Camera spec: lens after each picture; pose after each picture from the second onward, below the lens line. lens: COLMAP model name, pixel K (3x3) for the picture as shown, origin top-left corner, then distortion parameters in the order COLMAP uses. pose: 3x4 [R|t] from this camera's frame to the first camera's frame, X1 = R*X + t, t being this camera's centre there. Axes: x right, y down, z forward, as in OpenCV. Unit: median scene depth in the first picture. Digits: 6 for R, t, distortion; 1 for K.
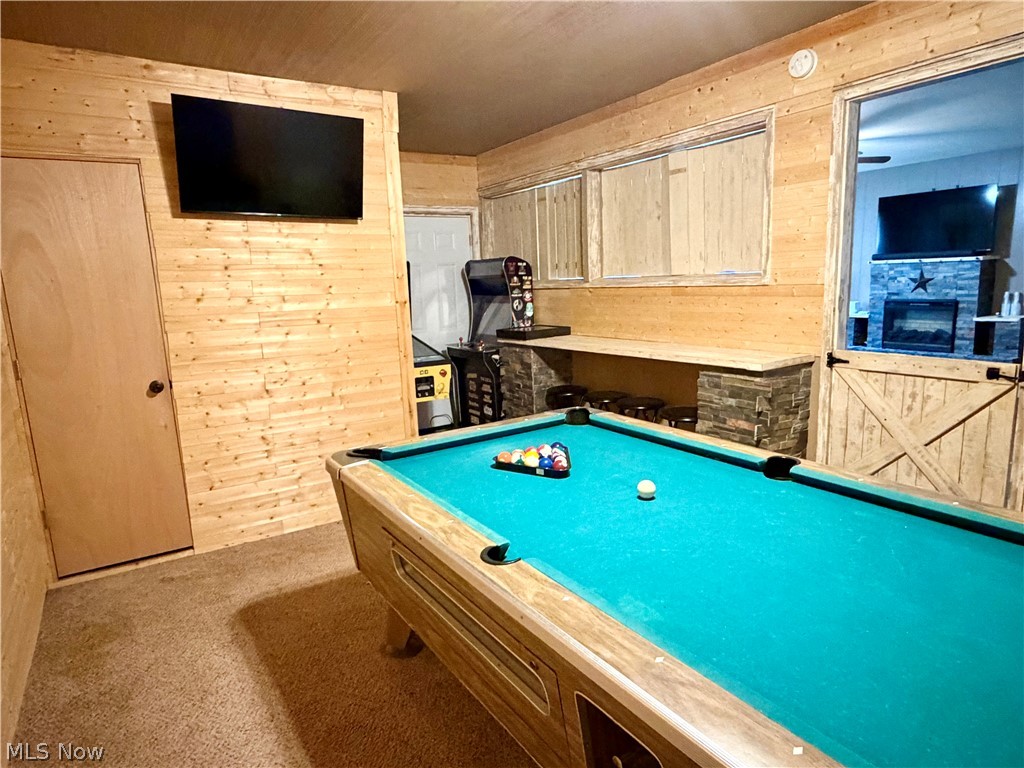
lens RADIAL K [[612.4, 0, 512.1], [0, 612.4, 387.7], [0, 0, 1]] dist [-0.000984, -0.001586]
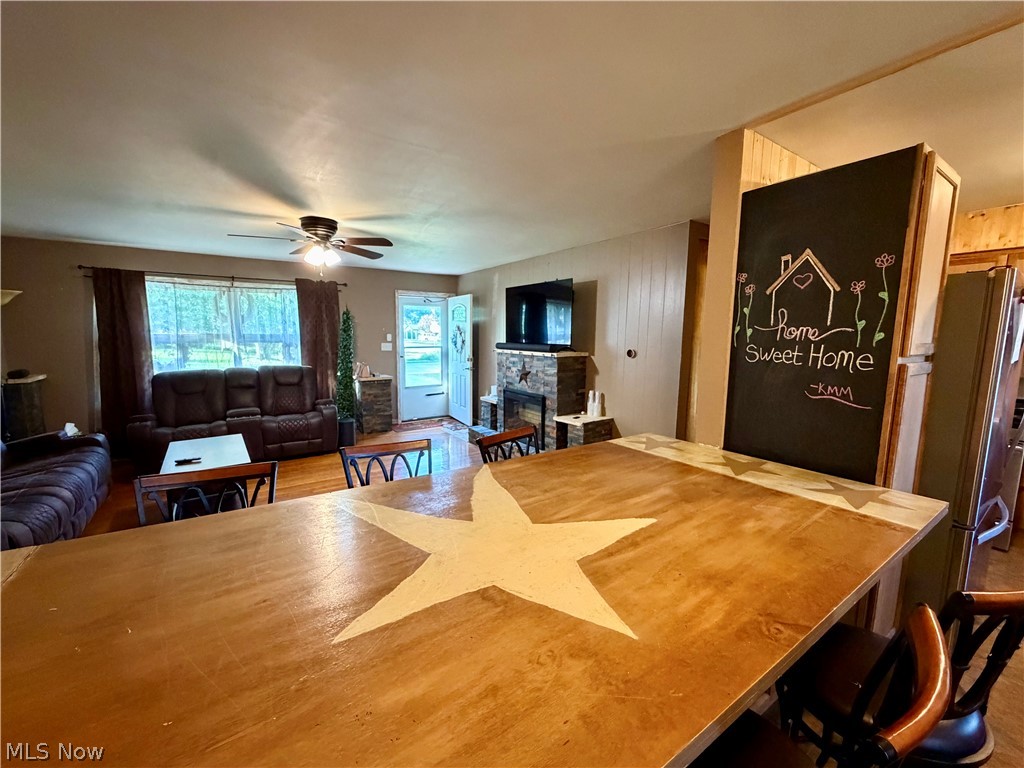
lens RADIAL K [[409.3, 0, 508.7], [0, 409.3, 384.3], [0, 0, 1]] dist [-0.001280, 0.000250]
pose [[0.998619, 0.049555, 0.017471, 0.969631], [-0.048502, 0.997237, -0.056274, -0.180742], [-0.020211, 0.055349, 0.998262, 0.527189]]
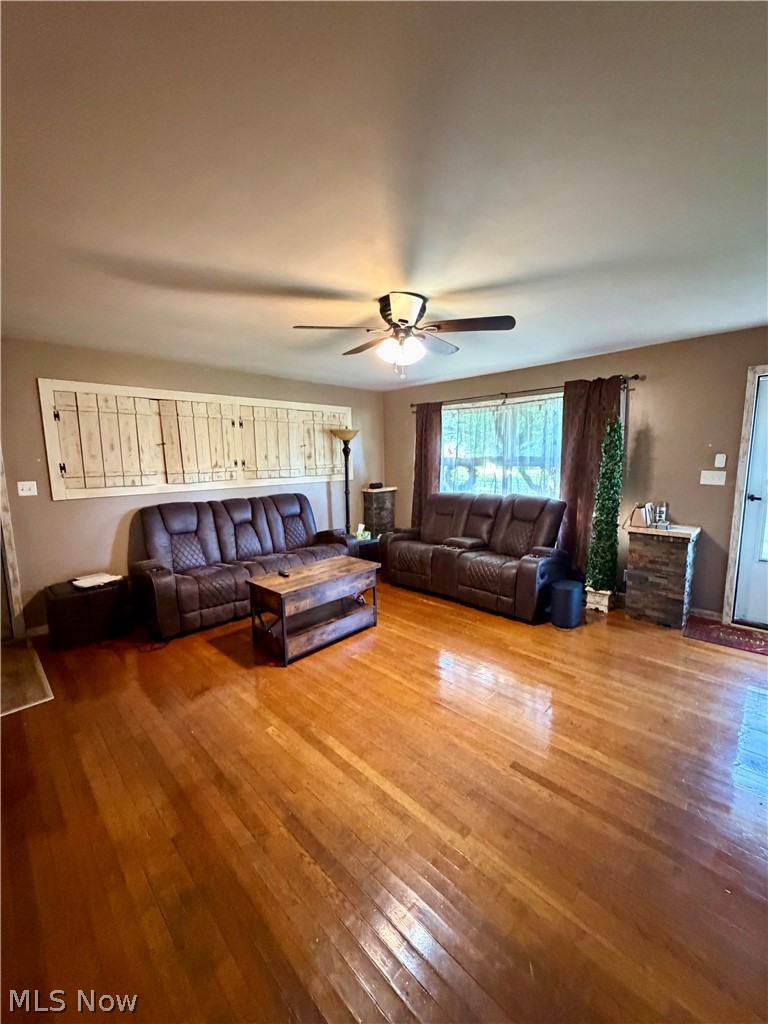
lens RADIAL K [[409.3, 0, 385.7], [0, 409.3, 508.8], [0, 0, 1]] dist [-0.001280, 0.000250]
pose [[0.213951, 0.168974, -0.962119, 1.176546], [-0.171119, 0.976179, 0.133391, -0.304140], [0.961740, 0.136098, 0.237769, 1.147864]]
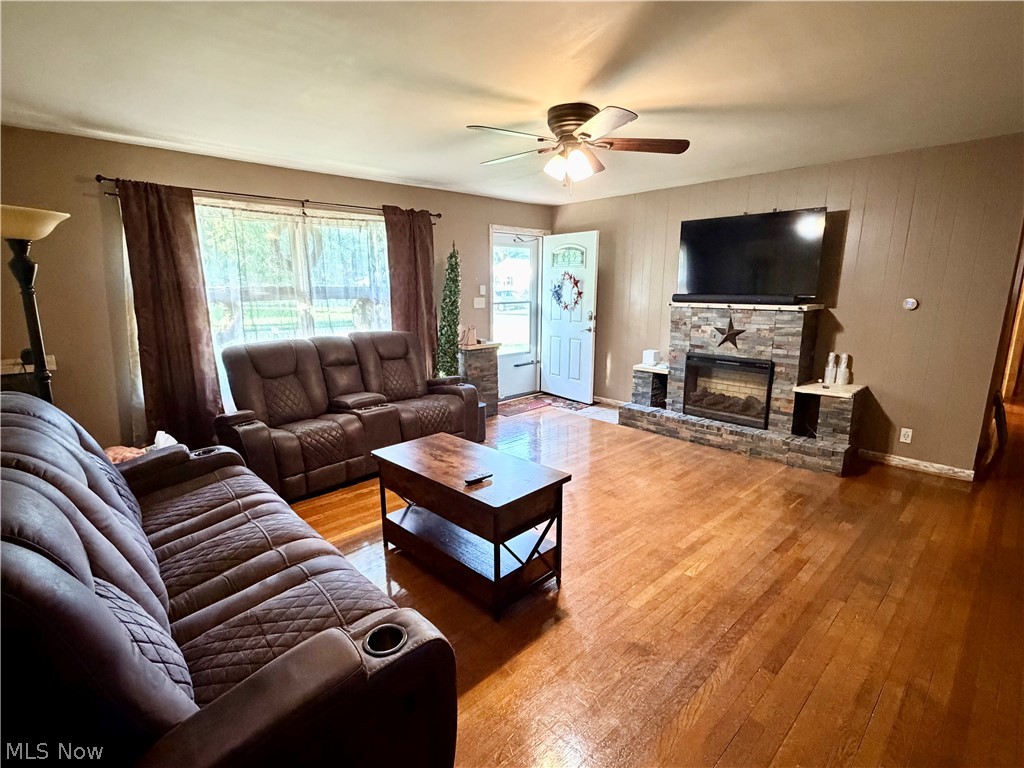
lens RADIAL K [[491.9, 0, 509.5], [0, 491.9, 383.7], [0, 0, 1]] dist [-0.003044, 0.000664]
pose [[0.984157, 0.005542, 0.177215, 0.442940], [-0.007712, 0.999903, 0.011560, -0.177087], [-0.177133, -0.012744, 0.984104, 0.679312]]
